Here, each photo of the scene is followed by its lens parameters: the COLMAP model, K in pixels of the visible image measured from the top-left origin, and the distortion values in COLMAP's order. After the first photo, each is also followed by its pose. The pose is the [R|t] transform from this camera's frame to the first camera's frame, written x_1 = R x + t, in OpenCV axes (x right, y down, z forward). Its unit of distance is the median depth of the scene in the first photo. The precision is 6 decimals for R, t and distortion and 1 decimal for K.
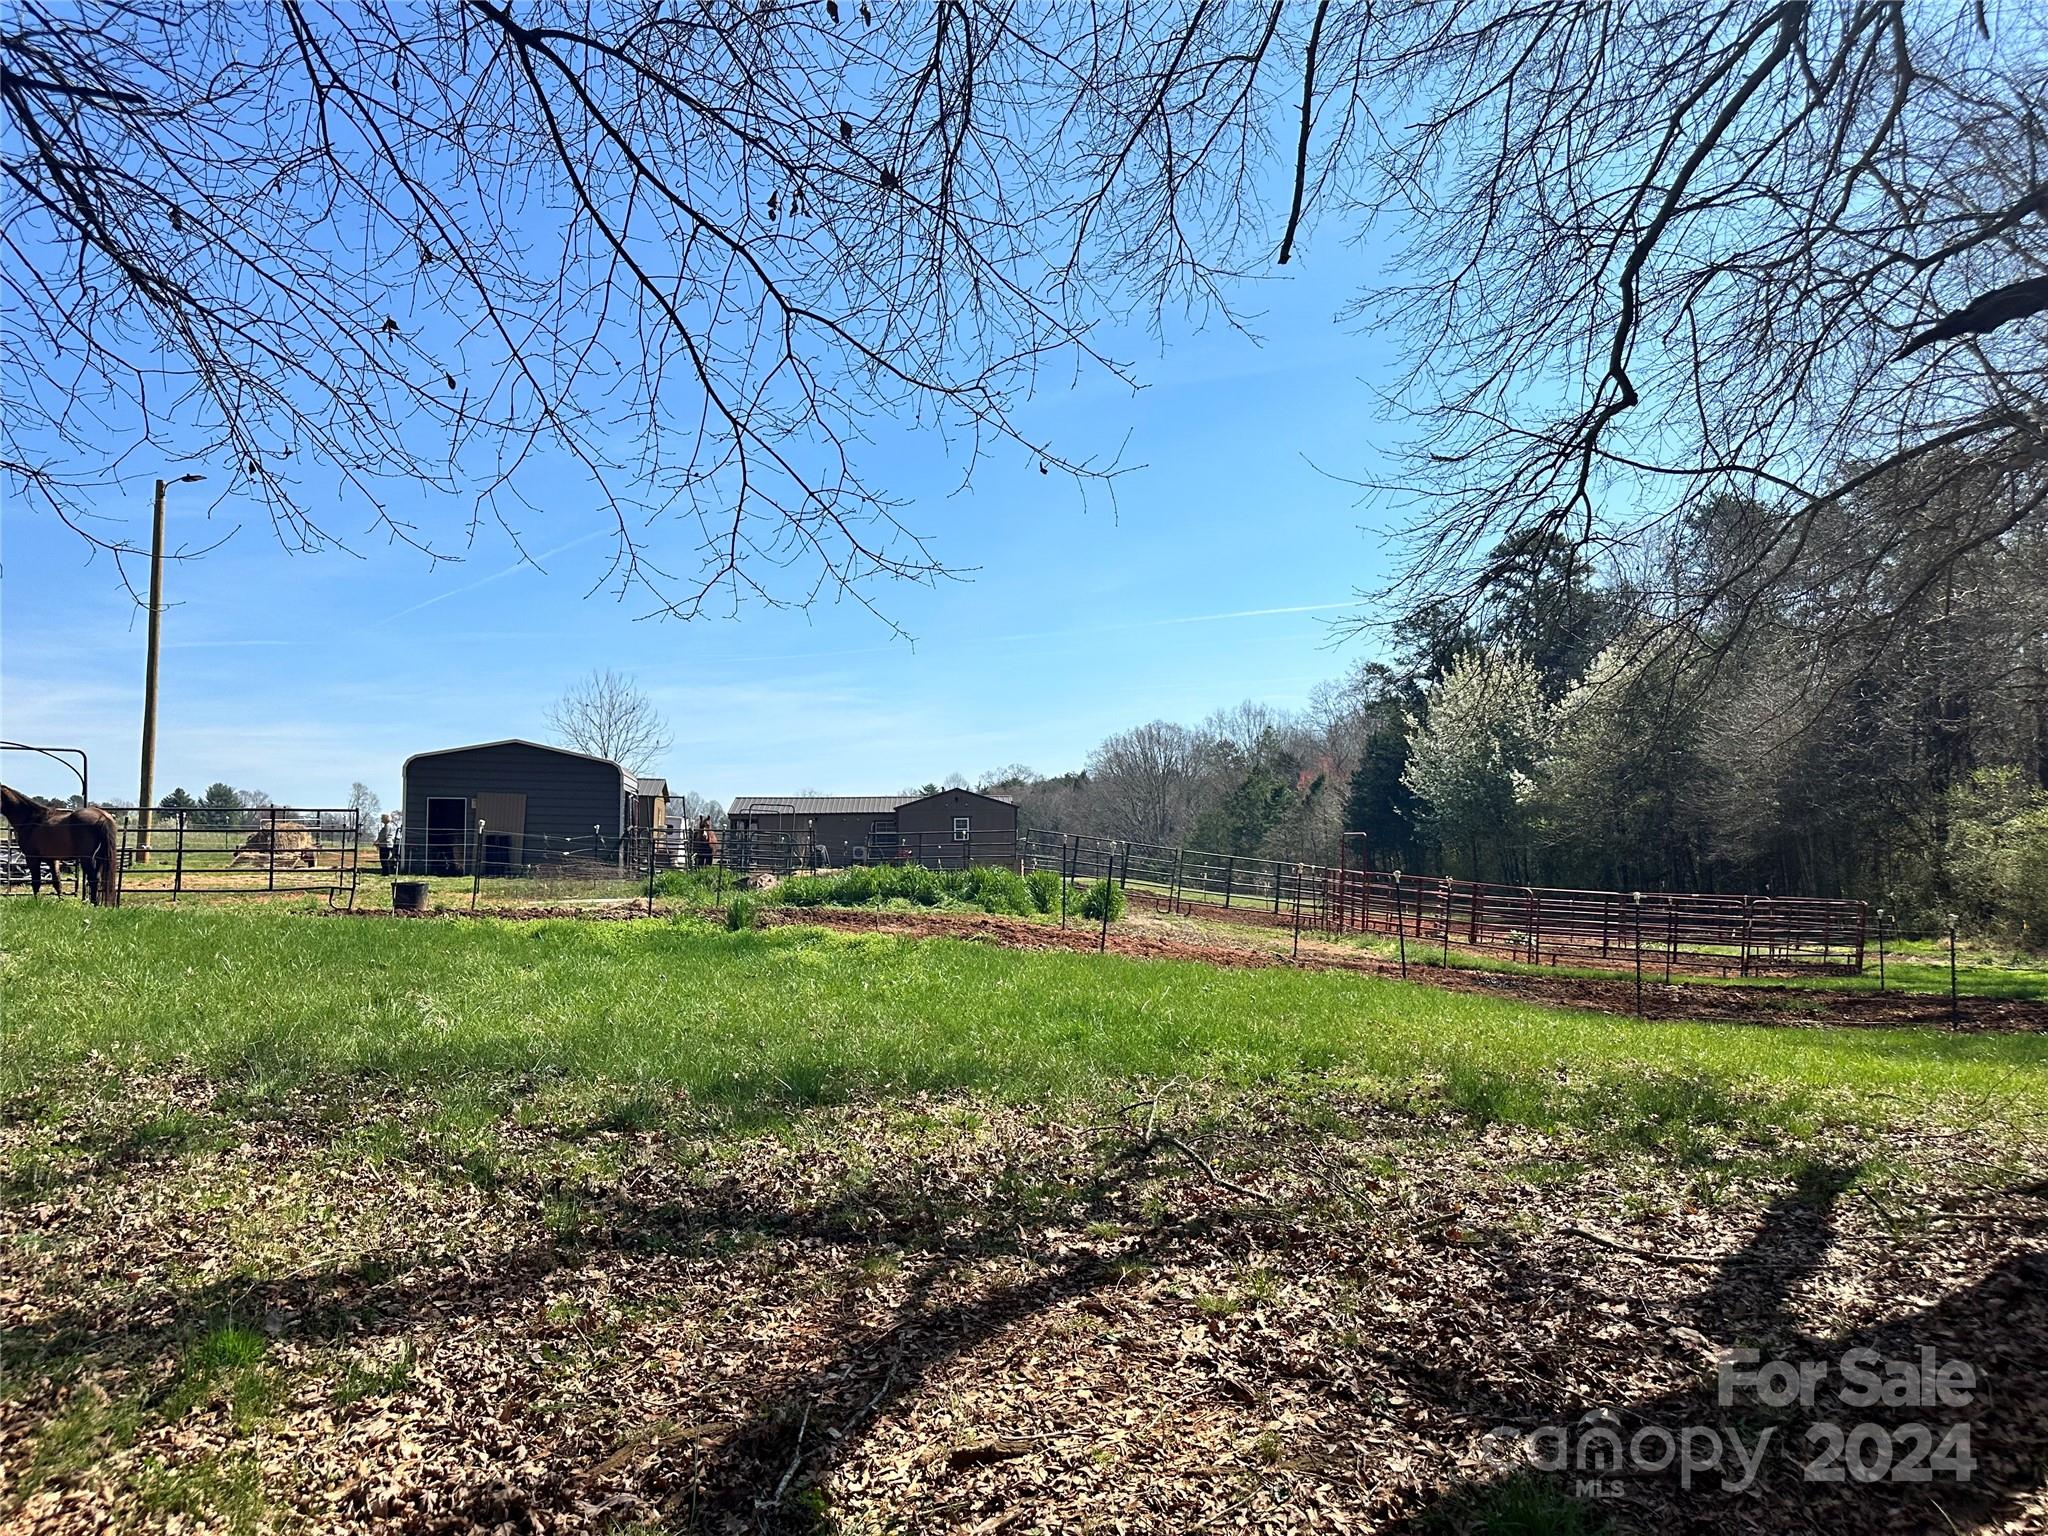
lens RADIAL K [[1502.7, 0, 1017.8], [0, 1502.7, 779.5], [0, 0, 1]] dist [0.048655, -0.057778]
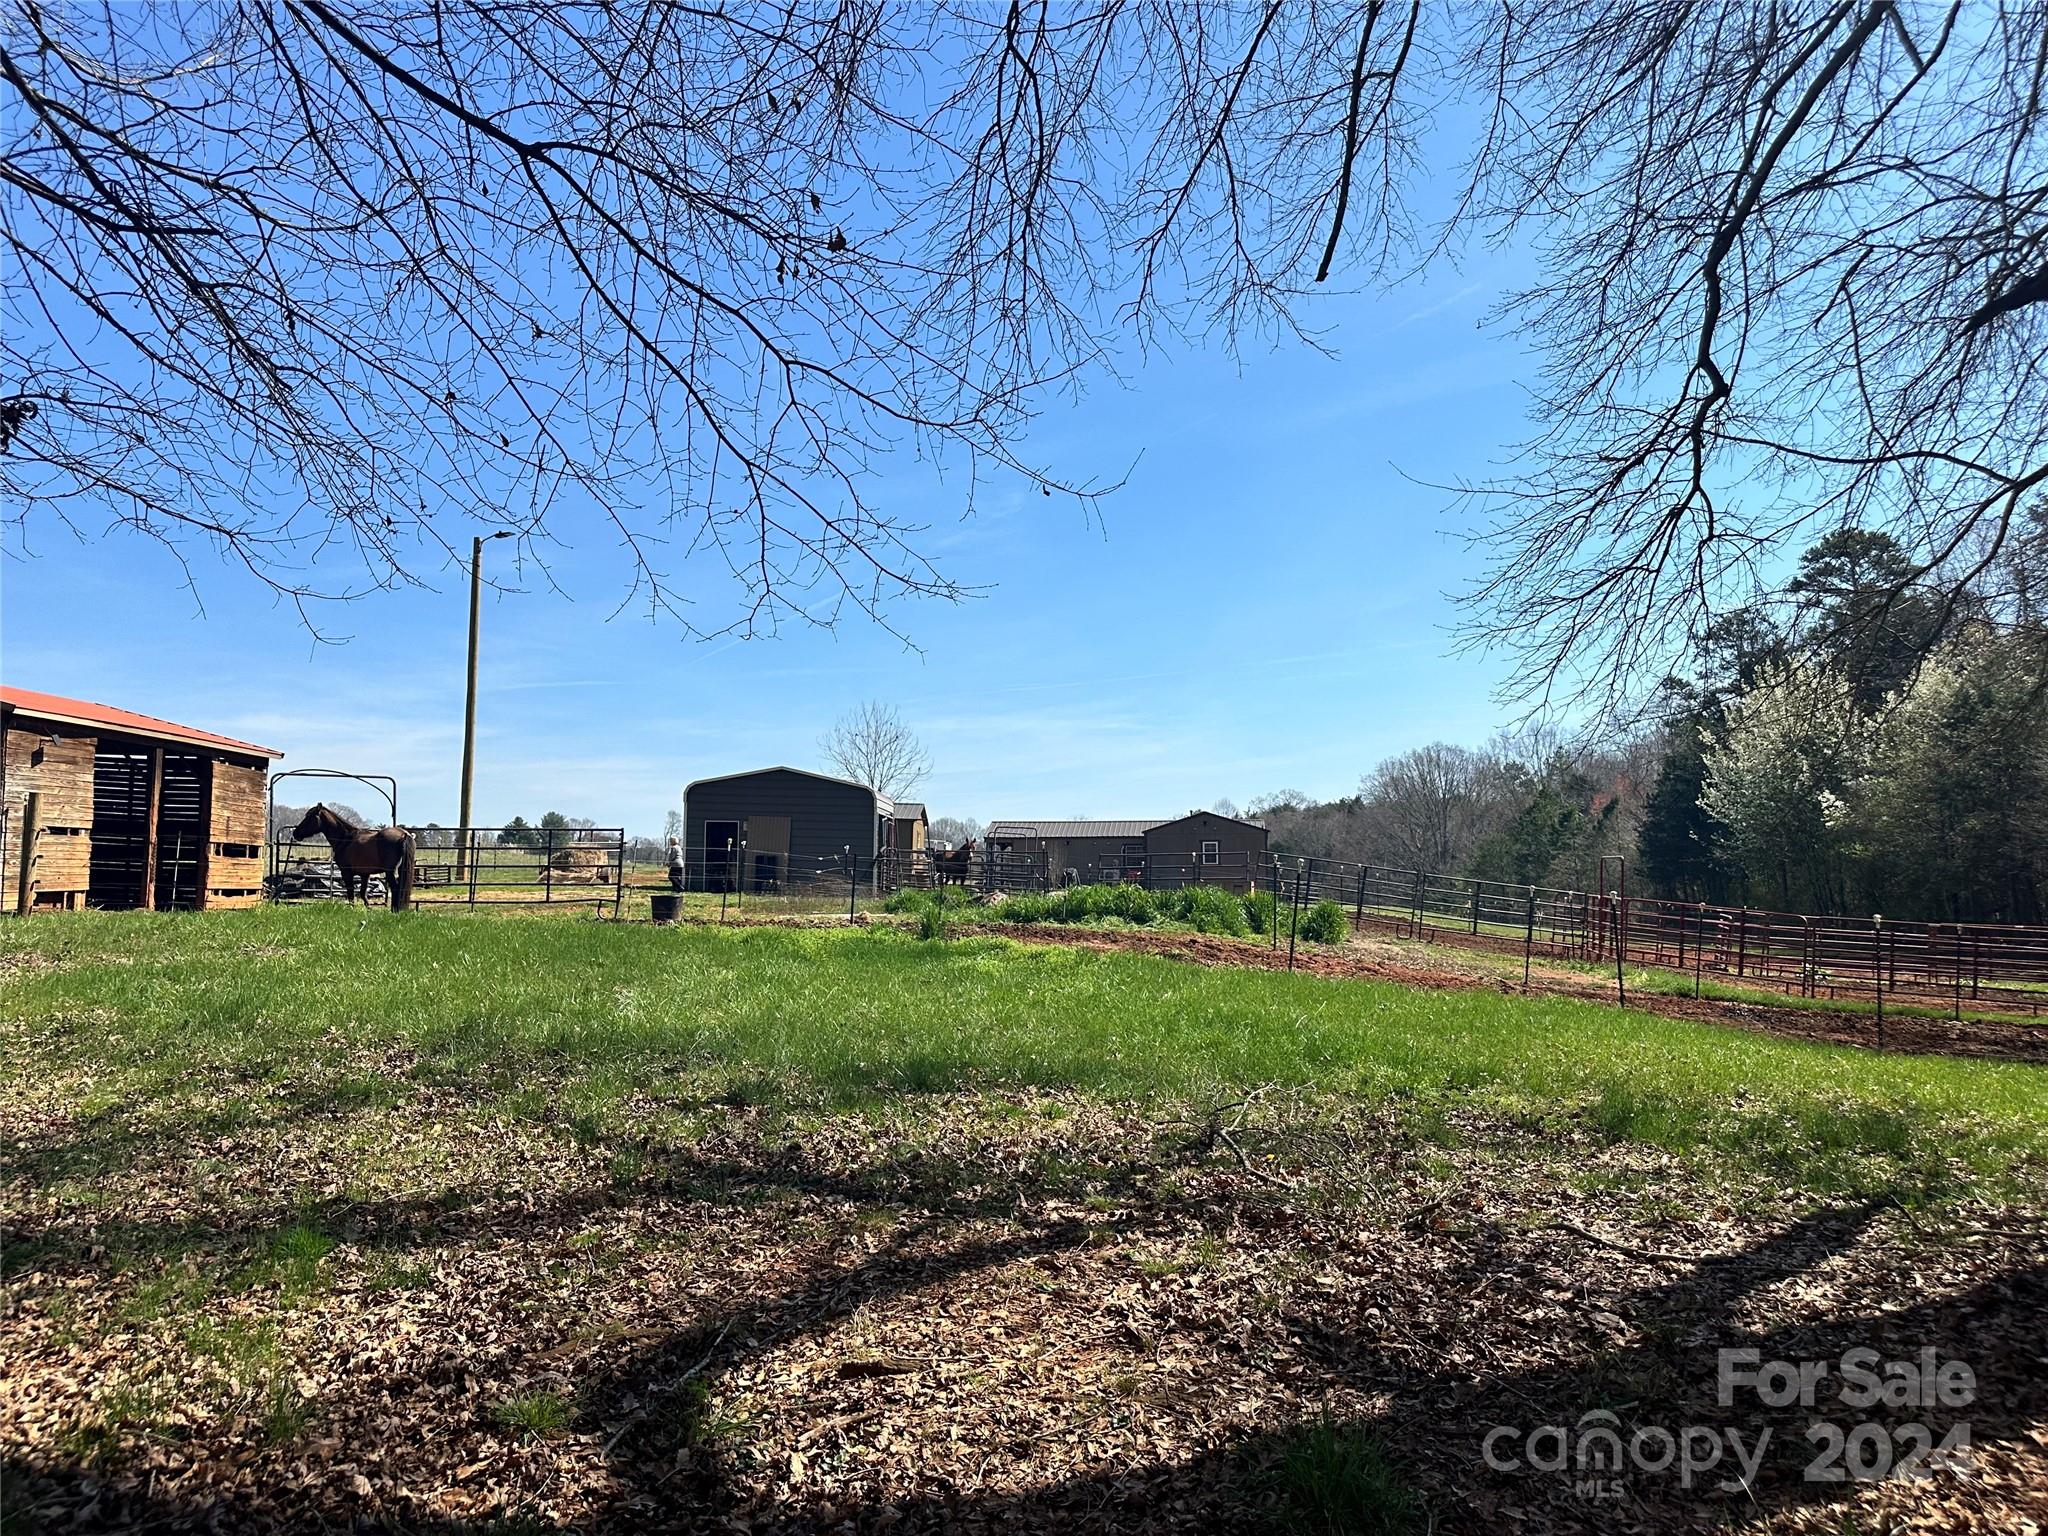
lens RADIAL K [[1502.3, 0, 994.1], [0, 1502.3, 772.1], [0, 0, 1]] dist [0.085823, -0.127306]
pose [[0.978351, -0.008604, -0.206771, 0.126543], [0.003707, 0.999704, -0.024060, 0.013170], [0.206917, 0.022773, 0.978093, -0.038268]]
